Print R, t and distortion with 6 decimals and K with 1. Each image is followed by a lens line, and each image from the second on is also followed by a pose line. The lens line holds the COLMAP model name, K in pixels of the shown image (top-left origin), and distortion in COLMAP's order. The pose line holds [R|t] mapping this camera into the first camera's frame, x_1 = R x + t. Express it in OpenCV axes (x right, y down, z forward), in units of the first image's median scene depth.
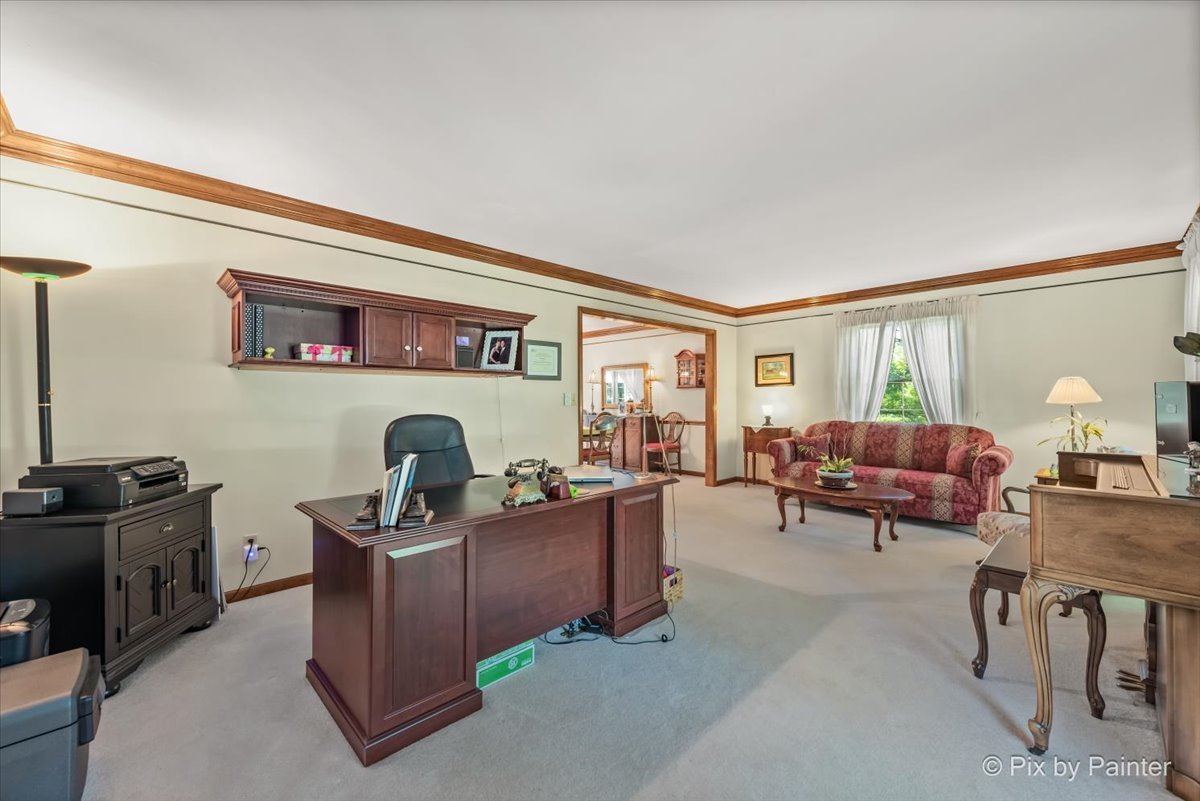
lens RADIAL K [[490.2, 0, 601.5], [0, 490.2, 400.1], [0, 0, 1]] dist [-0.000295, -0.000089]
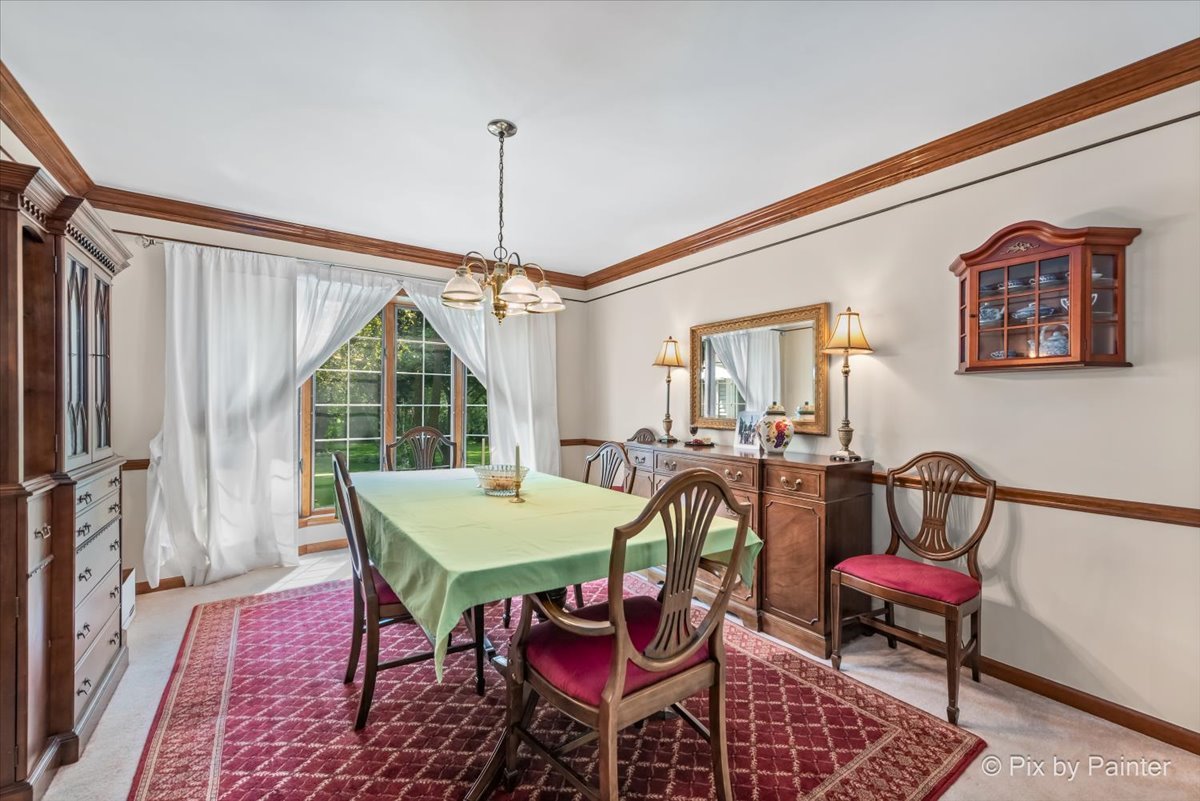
lens RADIAL K [[490.2, 0, 598.4], [0, 490.2, 402.6], [0, 0, 1]] dist [-0.000295, -0.000089]
pose [[0.987433, 0.001144, -0.158031, -0.012468], [-0.000969, 0.999999, 0.001186, -0.006309], [0.158032, -0.001018, 0.987433, 0.642333]]
